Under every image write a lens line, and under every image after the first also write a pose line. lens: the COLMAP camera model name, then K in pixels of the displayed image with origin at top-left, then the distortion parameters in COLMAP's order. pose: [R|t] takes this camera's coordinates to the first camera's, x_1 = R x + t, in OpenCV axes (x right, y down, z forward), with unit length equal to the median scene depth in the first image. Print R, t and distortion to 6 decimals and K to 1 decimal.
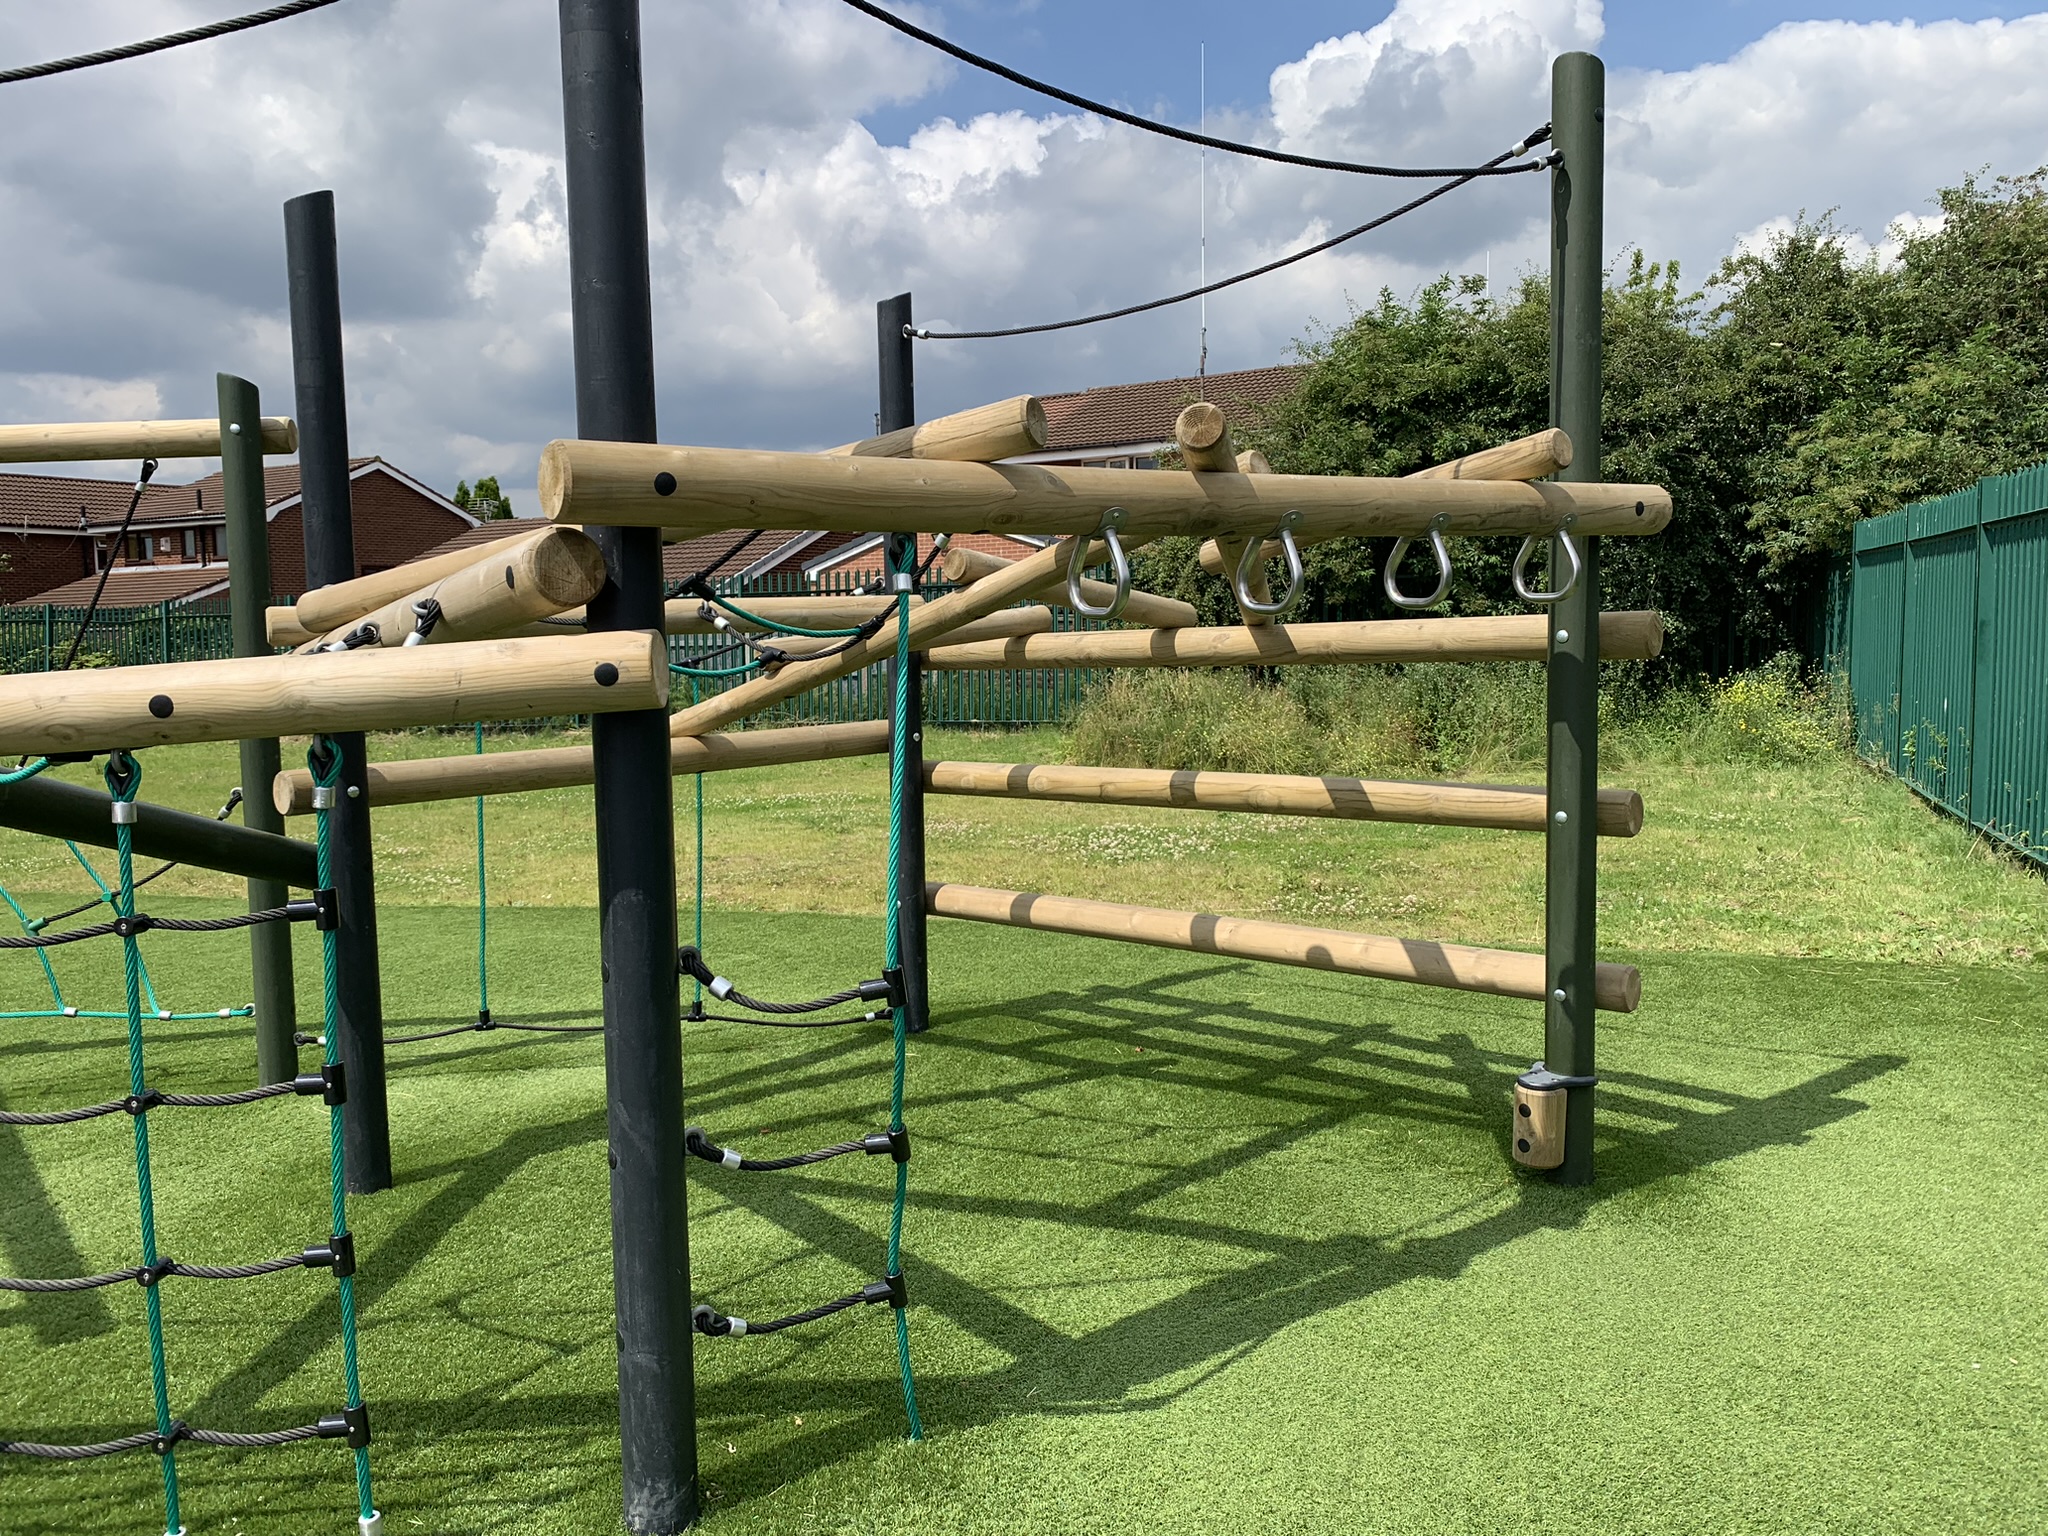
lens RADIAL K [[1681.7, 0, 1039.6], [0, 1681.7, 770.4], [0, 0, 1]] dist [-0.069383, -0.012394]
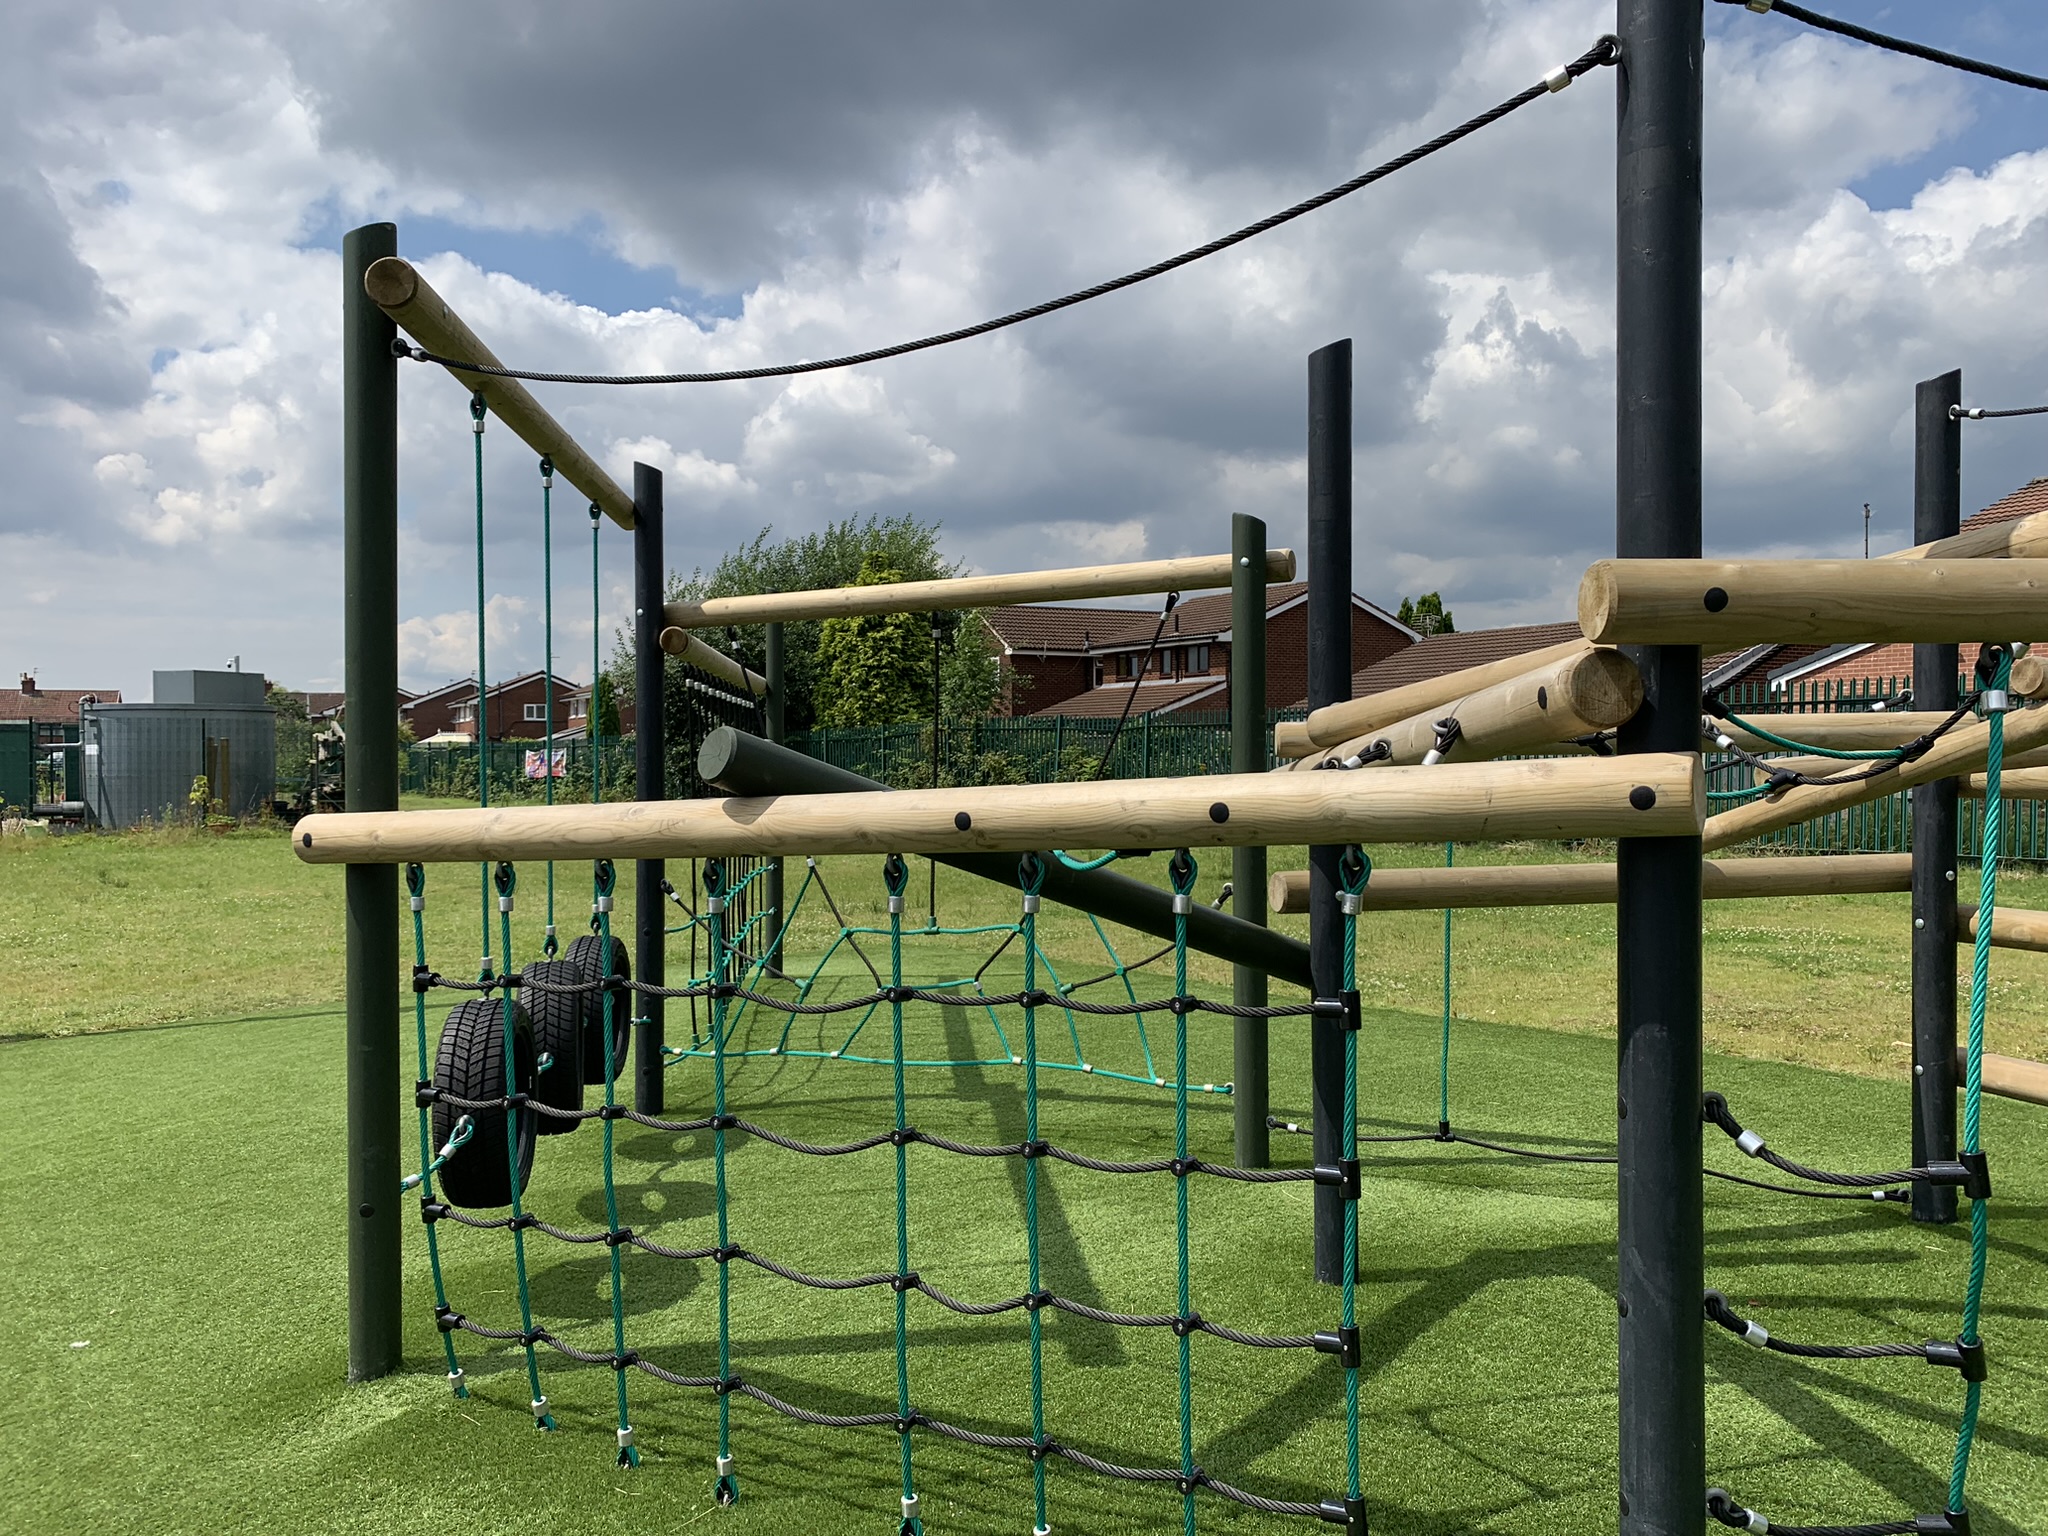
lens RADIAL K [[1681.7, 0, 1039.6], [0, 1681.7, 770.4], [0, 0, 1]] dist [-0.069383, -0.012394]
pose [[0.759193, 0.015177, -0.650689, 0.126902], [-0.068605, 0.996025, -0.056814, 0.006565], [0.647240, 0.087773, 0.757216, 0.057561]]
